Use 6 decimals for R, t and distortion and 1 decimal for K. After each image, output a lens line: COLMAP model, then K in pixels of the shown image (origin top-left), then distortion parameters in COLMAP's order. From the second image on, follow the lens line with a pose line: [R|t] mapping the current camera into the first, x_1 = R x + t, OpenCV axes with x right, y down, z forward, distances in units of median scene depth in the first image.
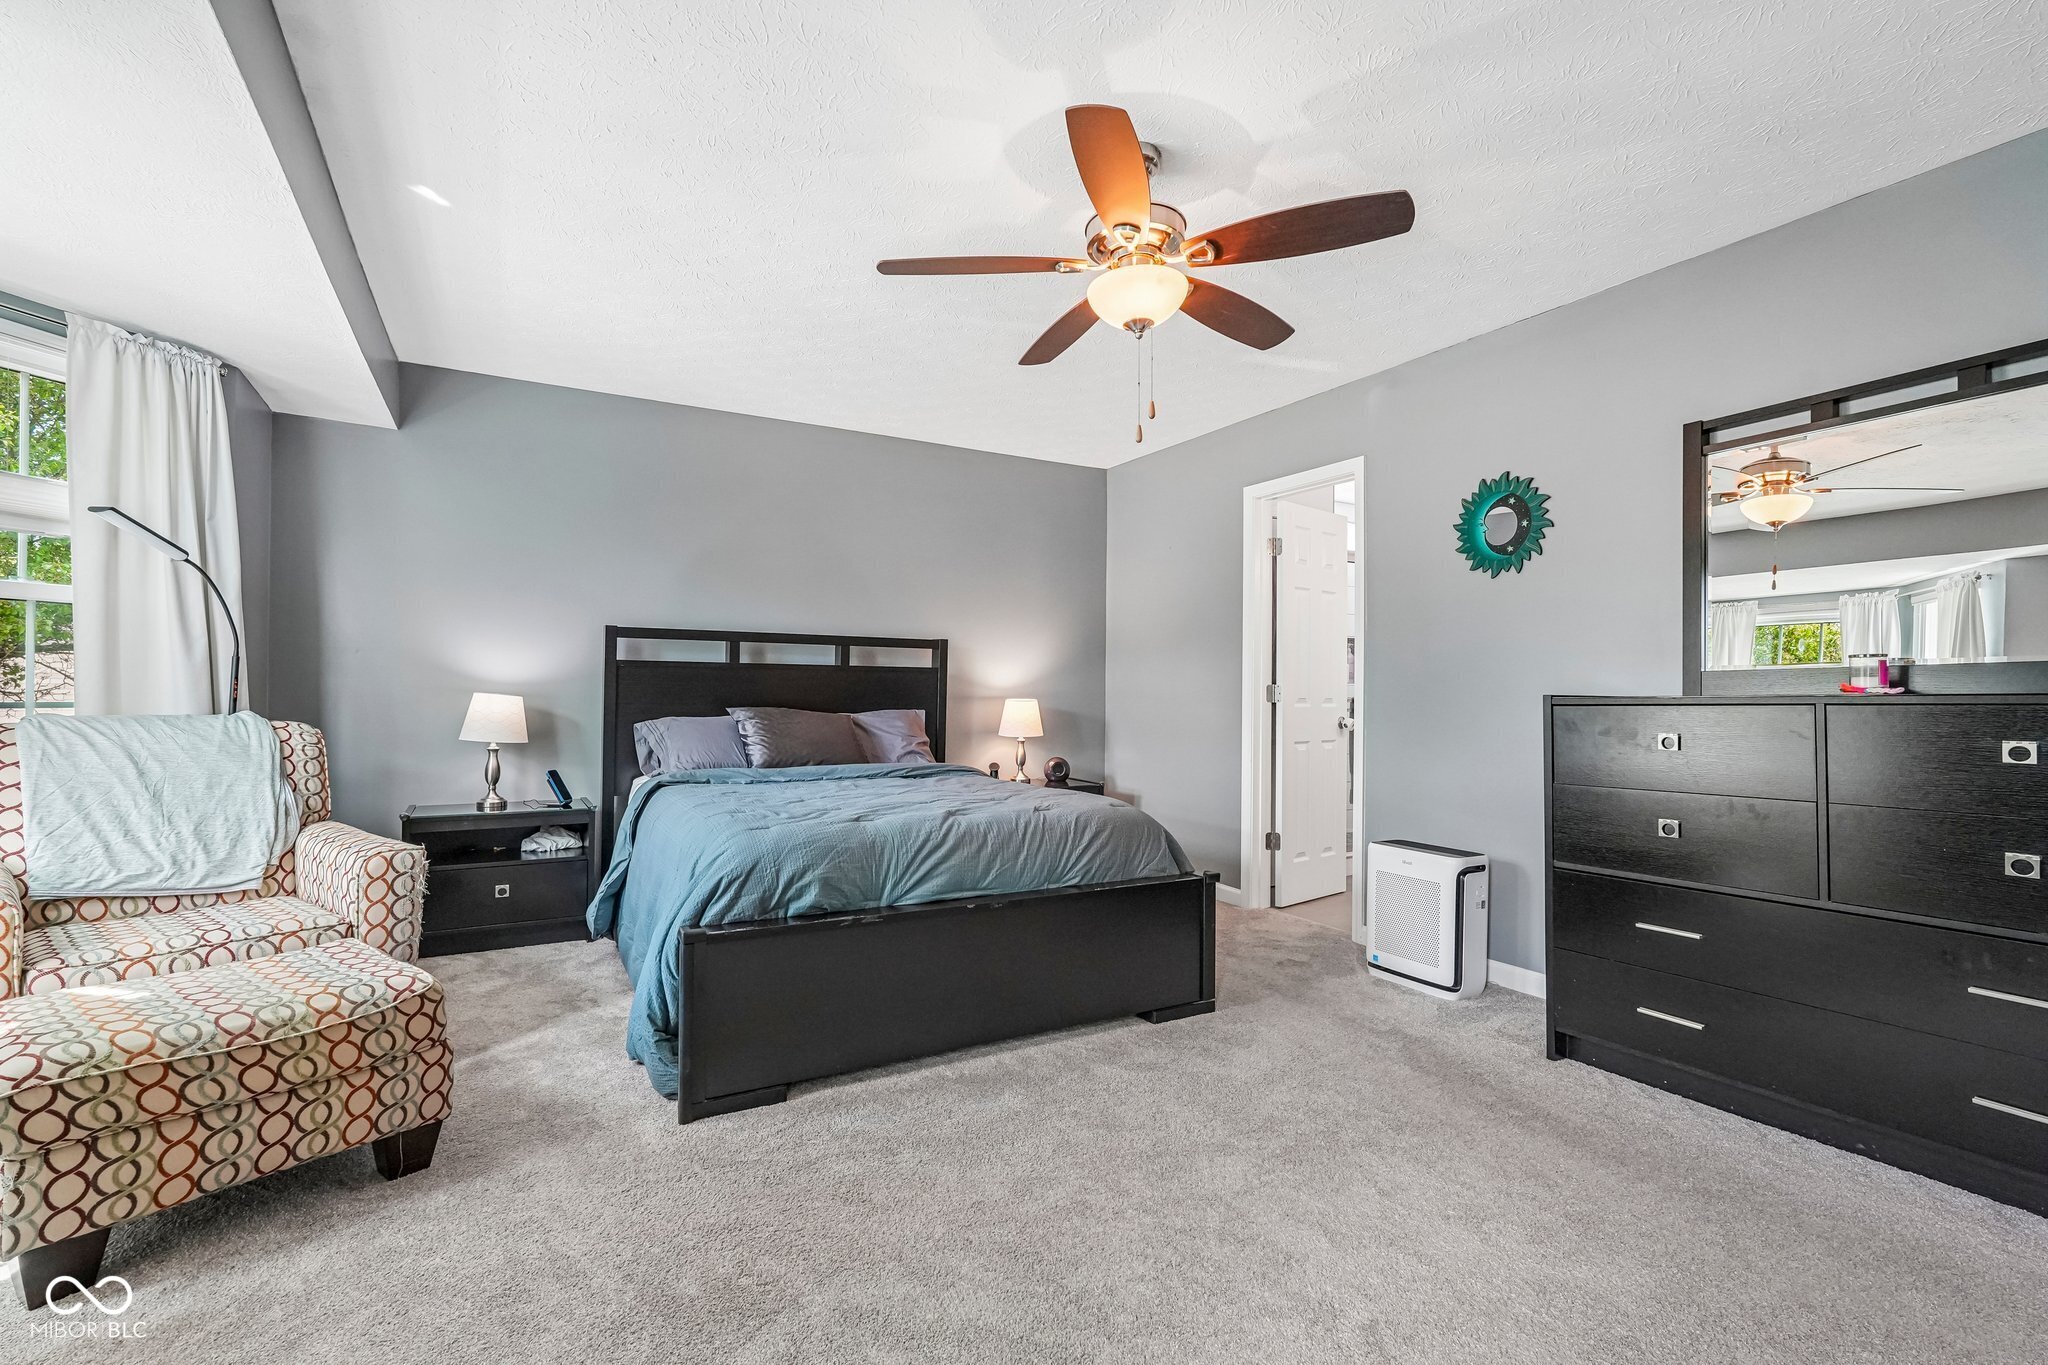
lens RADIAL K [[904.4, 0, 1022.5], [0, 904.4, 685.8], [0, 0, 1]] dist [0.002127, 0.001598]
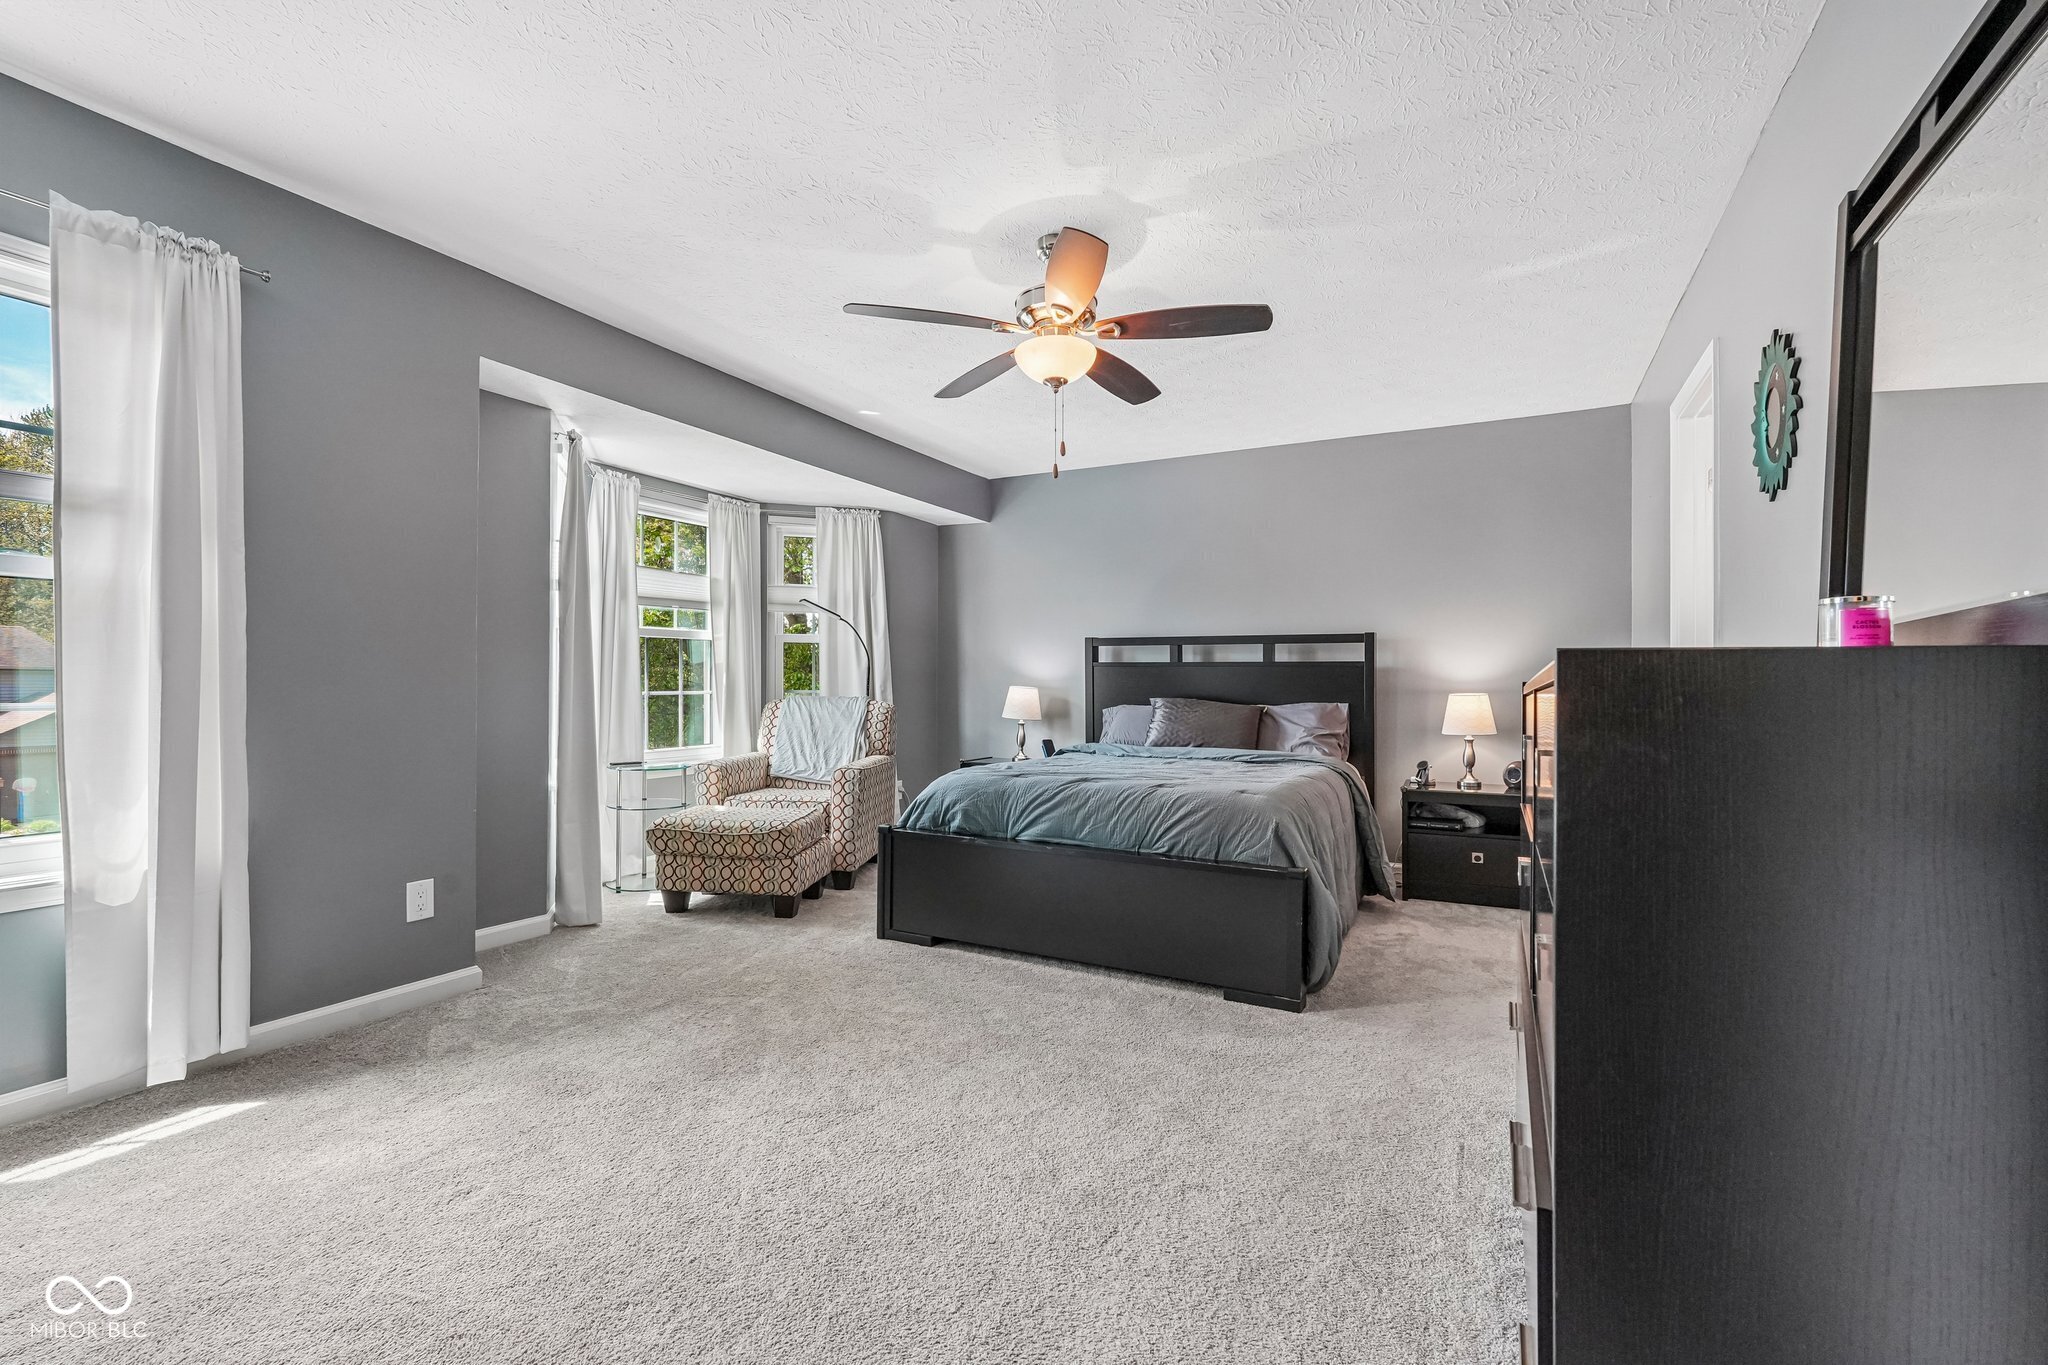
lens RADIAL K [[904.4, 0, 1006.2], [0, 904.4, 684.4], [0, 0, 1]] dist [0.002127, 0.001598]
pose [[0.528526, -0.004542, -0.848905, 0.930258], [0.003699, 0.999989, -0.003048, 0.011730], [0.848909, -0.001529, 0.528536, 0.241353]]
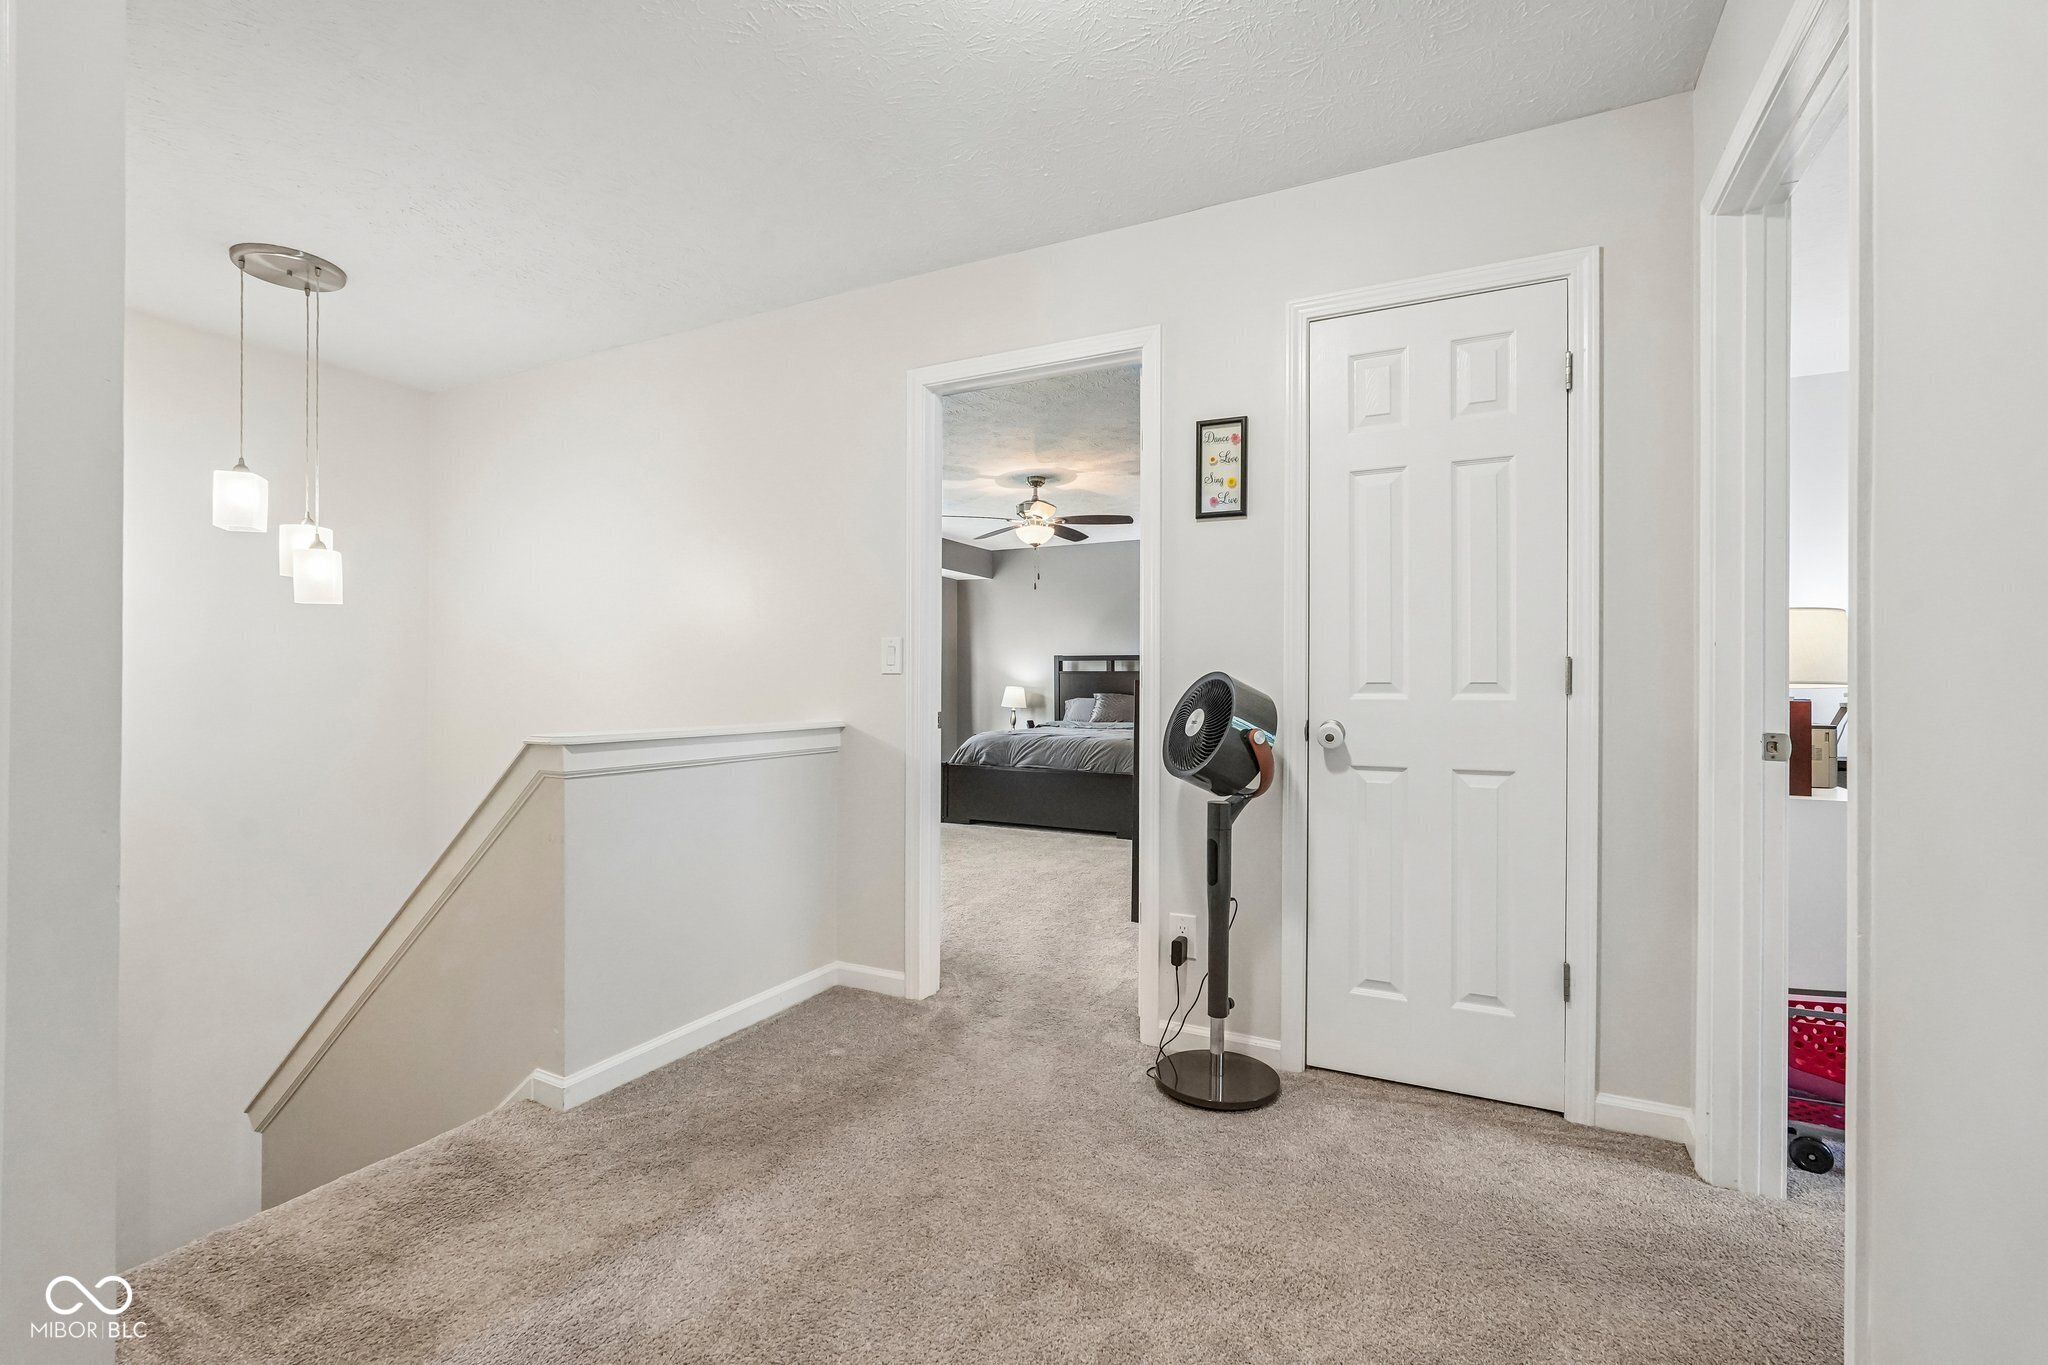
lens RADIAL K [[904.4, 0, 1023.6], [0, 904.4, 685.1], [0, 0, 1]] dist [0.002127, 0.001598]
pose [[0.561716, -0.010171, -0.827267, 1.862825], [0.010426, 0.999932, -0.005215, 0.020511], [0.827264, -0.005696, 0.561784, -0.406363]]
